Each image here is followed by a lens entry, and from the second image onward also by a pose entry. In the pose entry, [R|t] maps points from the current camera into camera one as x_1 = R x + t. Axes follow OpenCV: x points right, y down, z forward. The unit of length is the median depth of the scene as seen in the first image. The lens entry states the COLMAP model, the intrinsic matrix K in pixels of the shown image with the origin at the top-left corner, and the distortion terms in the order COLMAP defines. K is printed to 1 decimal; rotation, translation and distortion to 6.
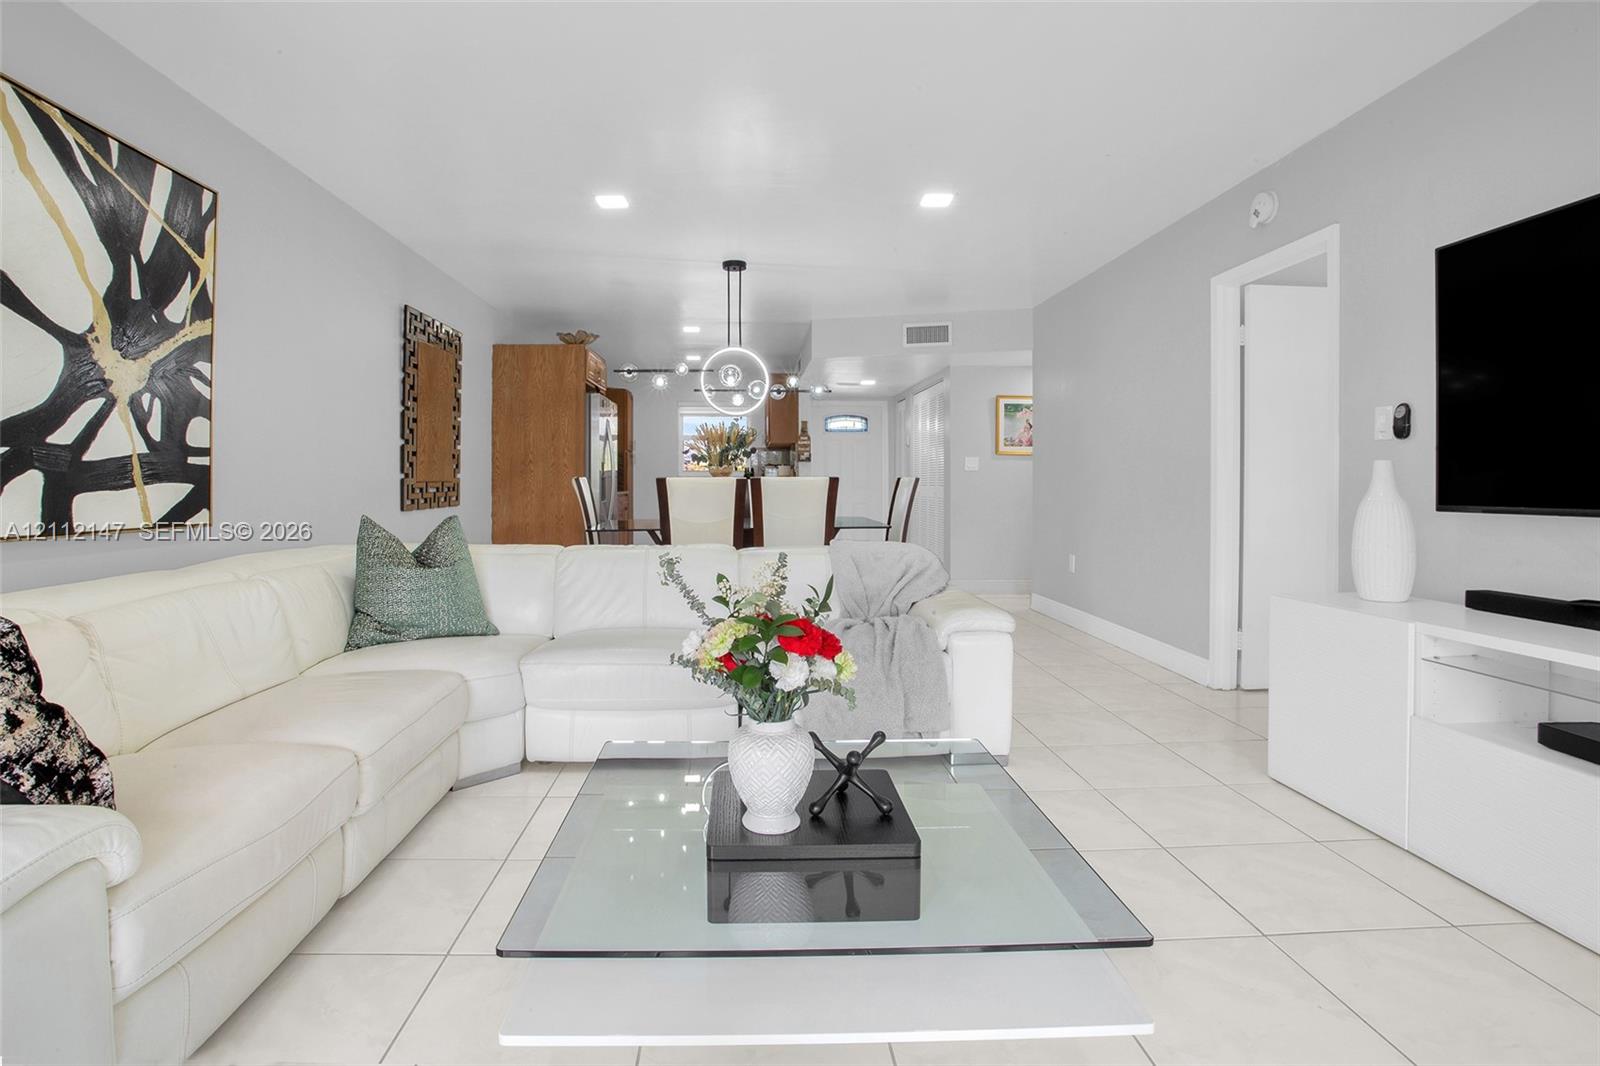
lens RADIAL K [[843.1, 0, 781.3], [0, 843.1, 489.4], [0, 0, 1]] dist [-0.044494, 0.030592]
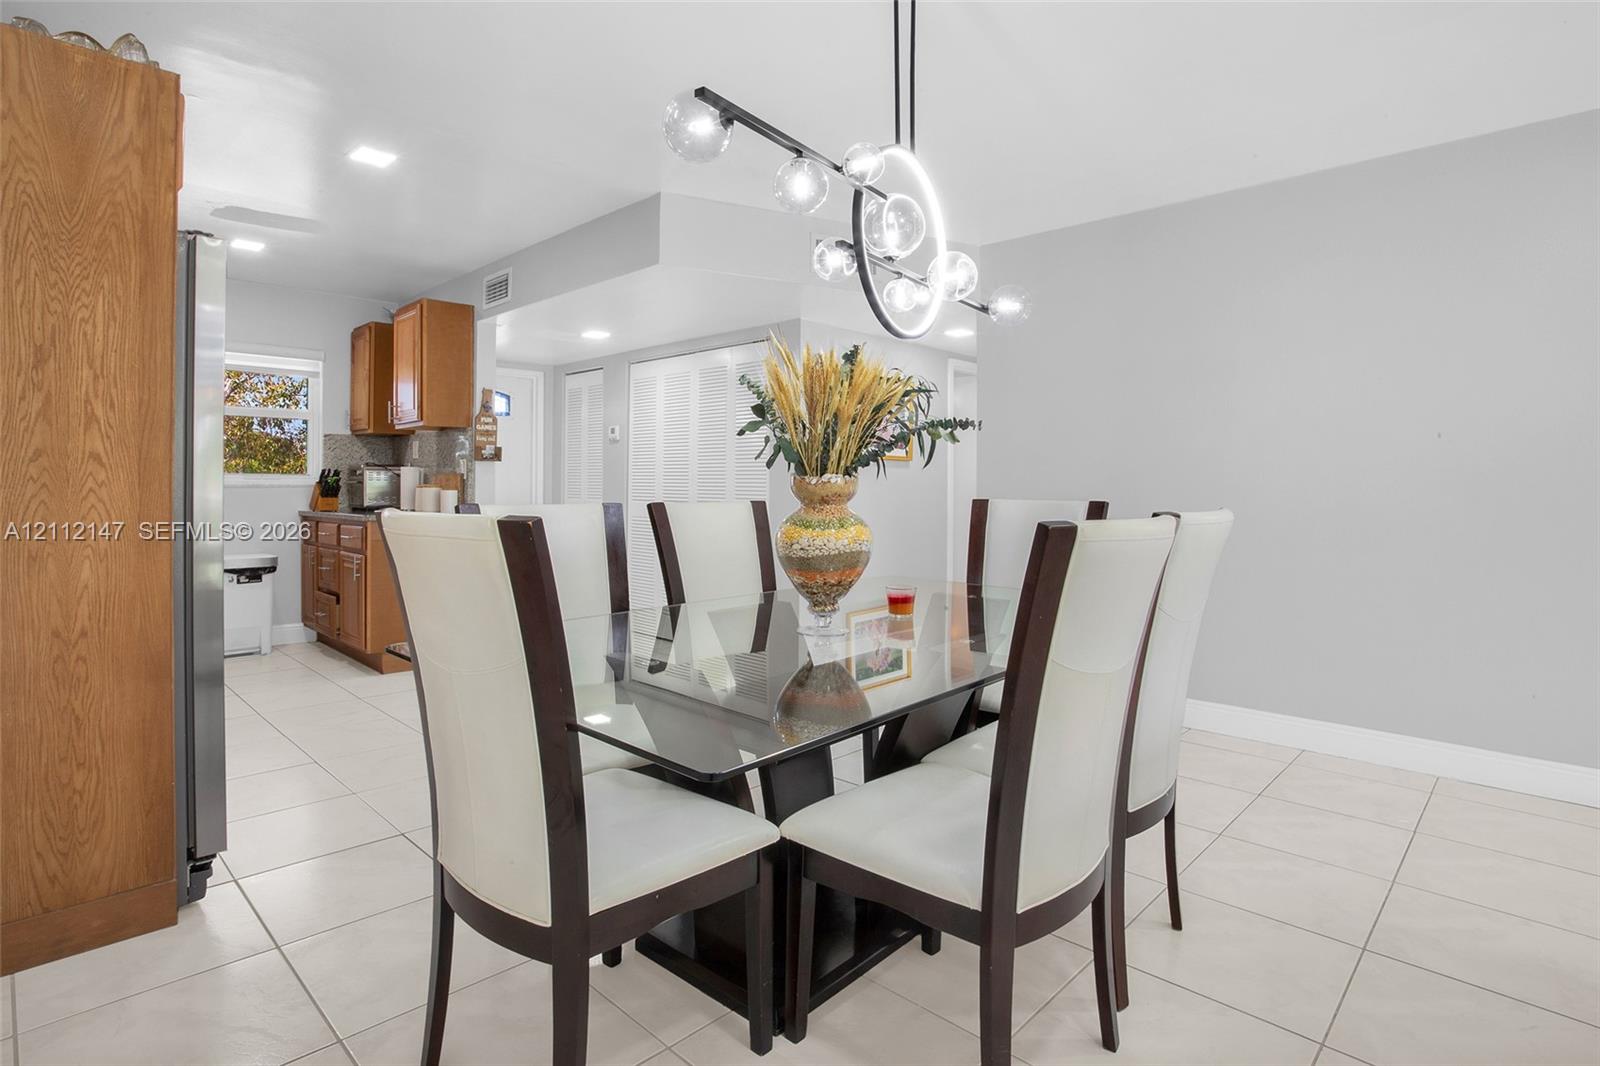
lens RADIAL K [[818.6, 0, 798.9], [0, 818.6, 476.4], [0, 0, 1]] dist [-0.071772, 0.026538]
pose [[0.722283, 0.013533, 0.691465, -0.428632], [-0.001741, 0.999841, -0.017750, -0.028201], [-0.691595, 0.011616, 0.722192, 1.001870]]
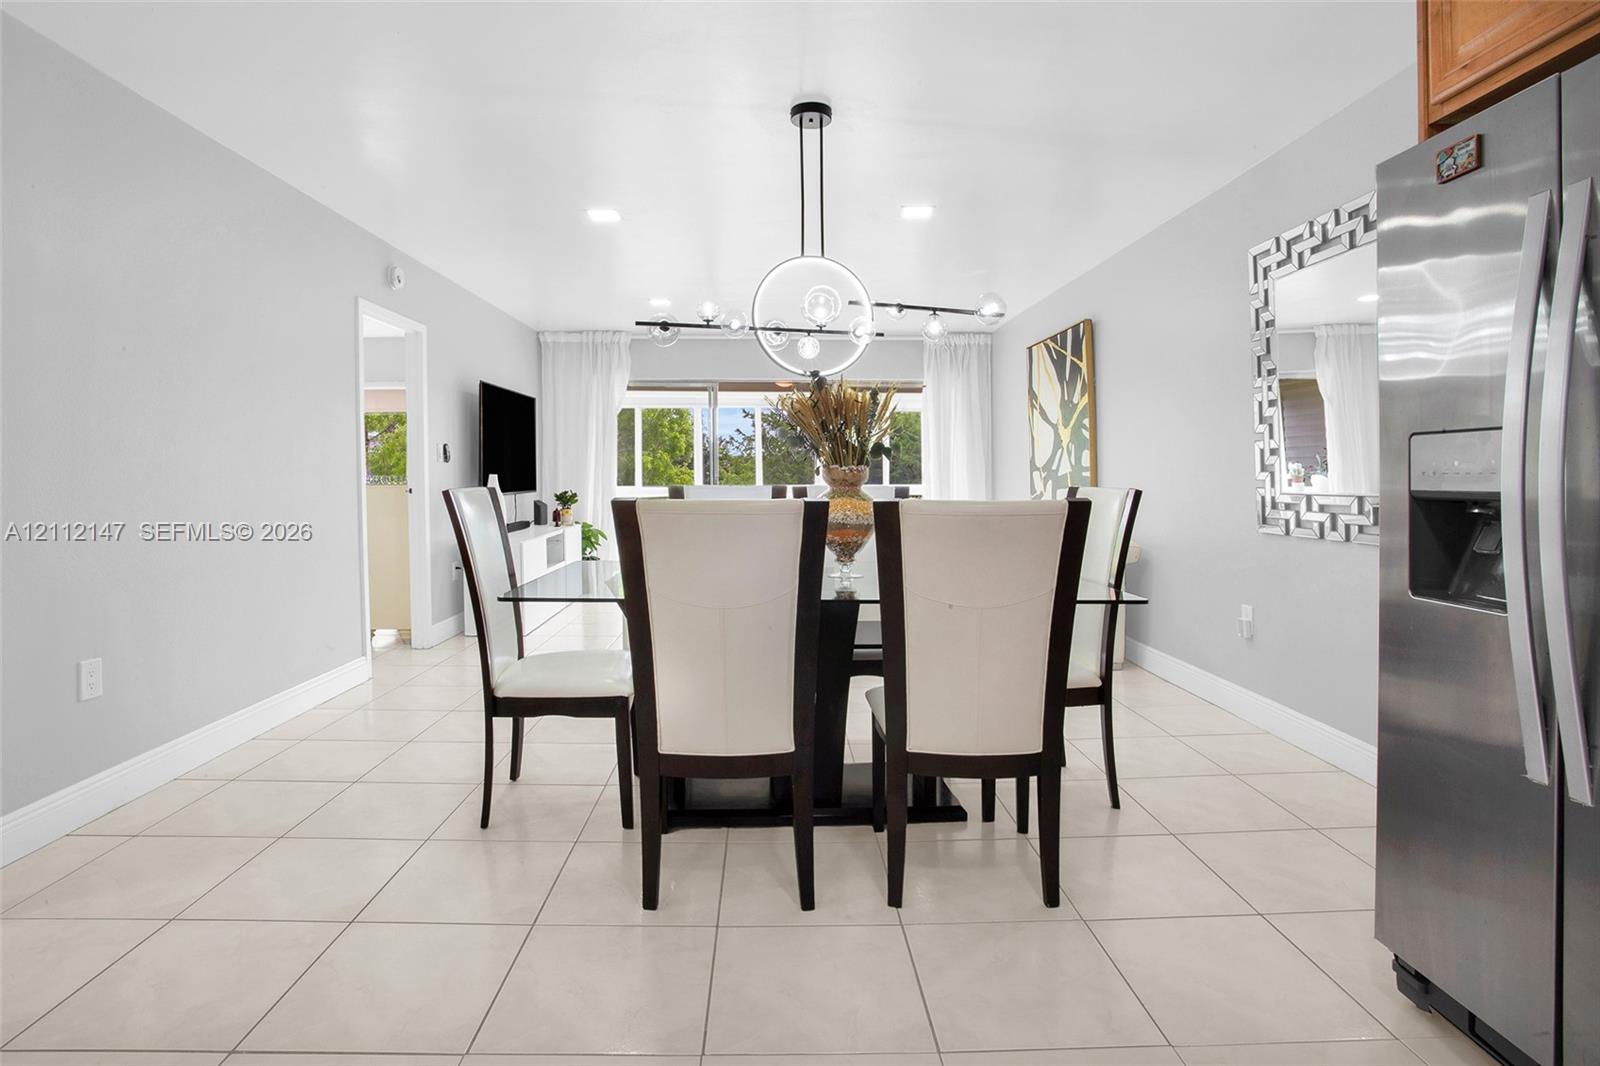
lens RADIAL K [[836.5, 0, 793.2], [0, 836.5, 496.0], [0, 0, 1]] dist [-0.074202, 0.050911]
pose [[-0.999696, -0.001699, 0.024604, -0.083600], [-0.000817, 0.999358, 0.035829, -0.037197], [-0.024649, 0.035798, -0.999055, 2.042392]]
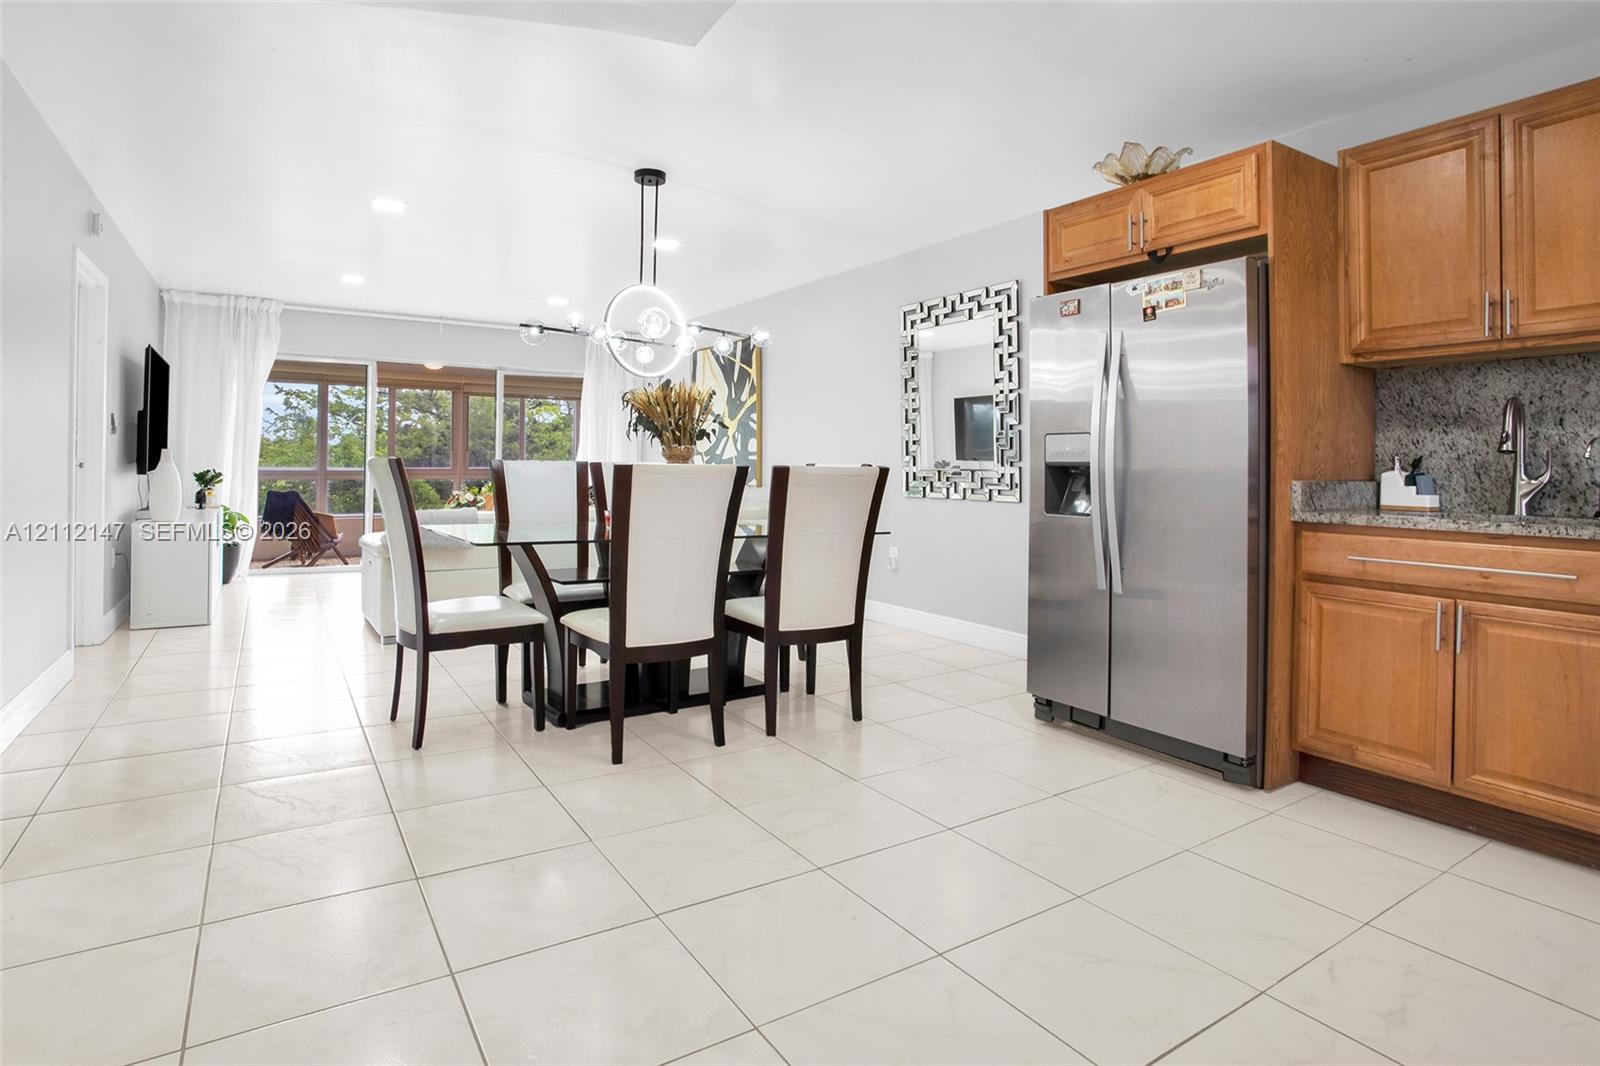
lens RADIAL K [[853.5, 0, 798.4], [0, 853.5, 486.3], [0, 0, 1]] dist [-0.064911, 0.034813]
pose [[-0.866599, 0.000752, -0.499004, 0.258670], [-0.017792, 0.999316, 0.032405, -0.024742], [0.498688, 0.036961, -0.865993, 2.245286]]
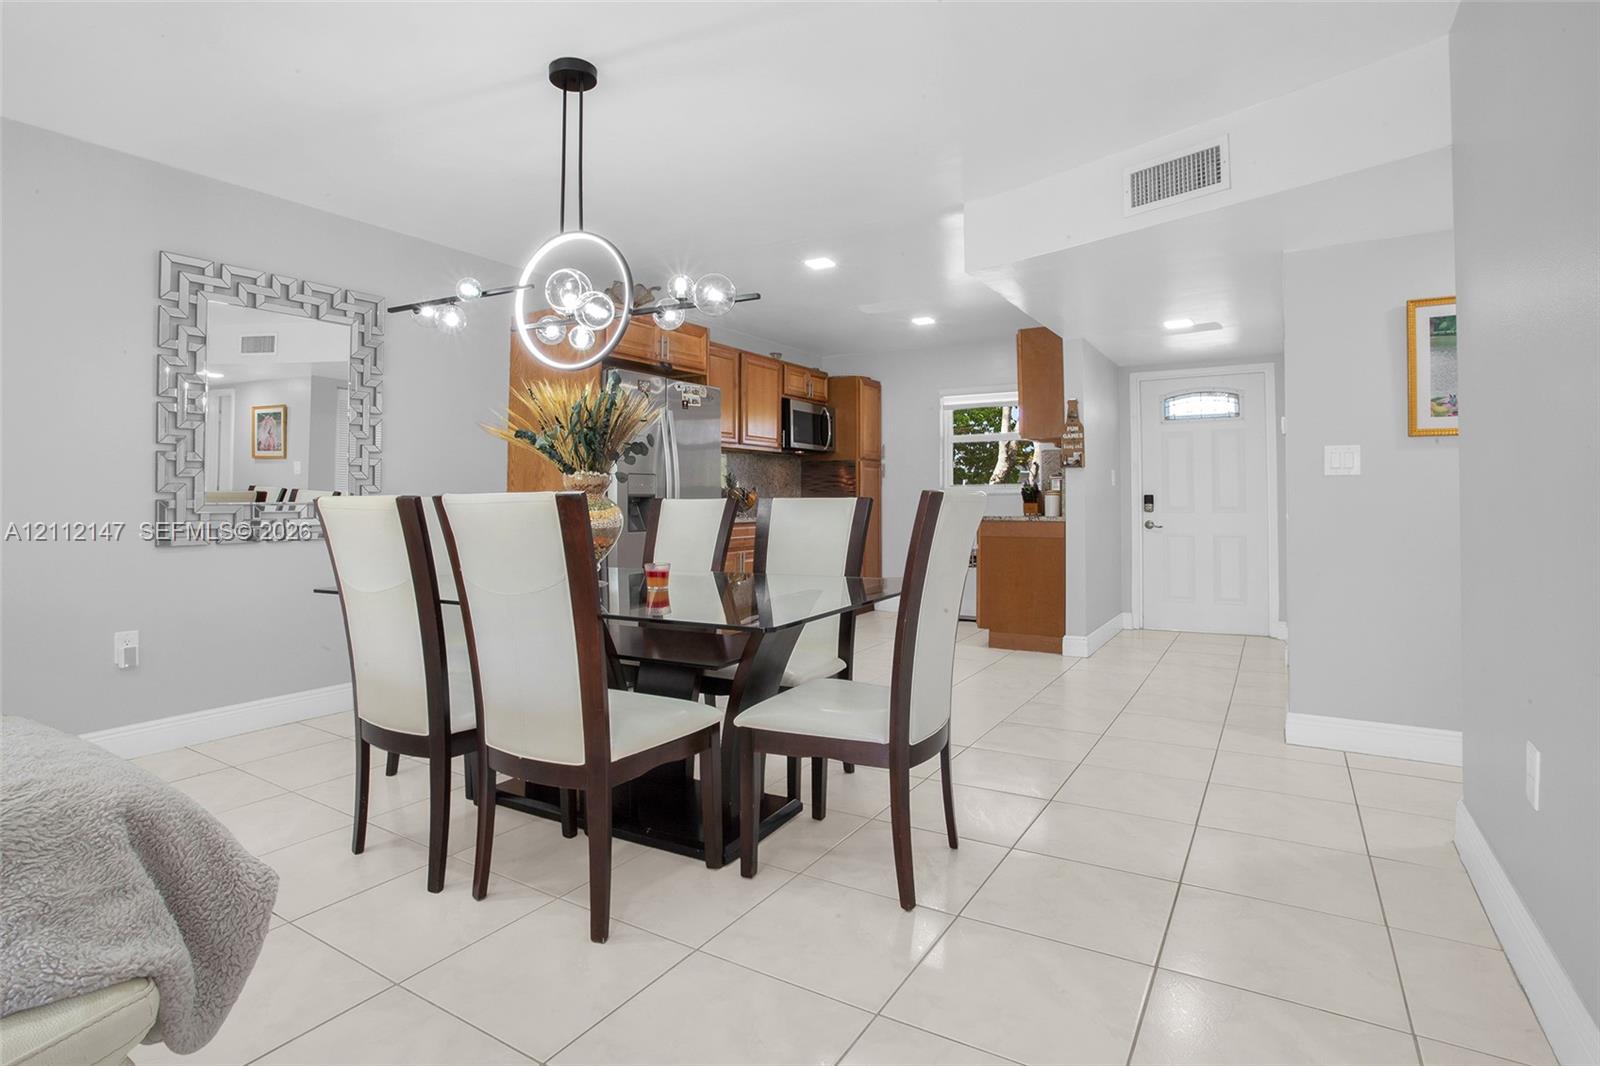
lens RADIAL K [[818.6, 0, 798.9], [0, 818.6, 476.4], [0, 0, 1]] dist [-0.071772, 0.026538]
pose [[0.826939, -0.022582, -0.561838, 0.413647], [0.001372, 0.999271, -0.038143, -0.009797], [0.562290, 0.030771, 0.826368, 0.892802]]
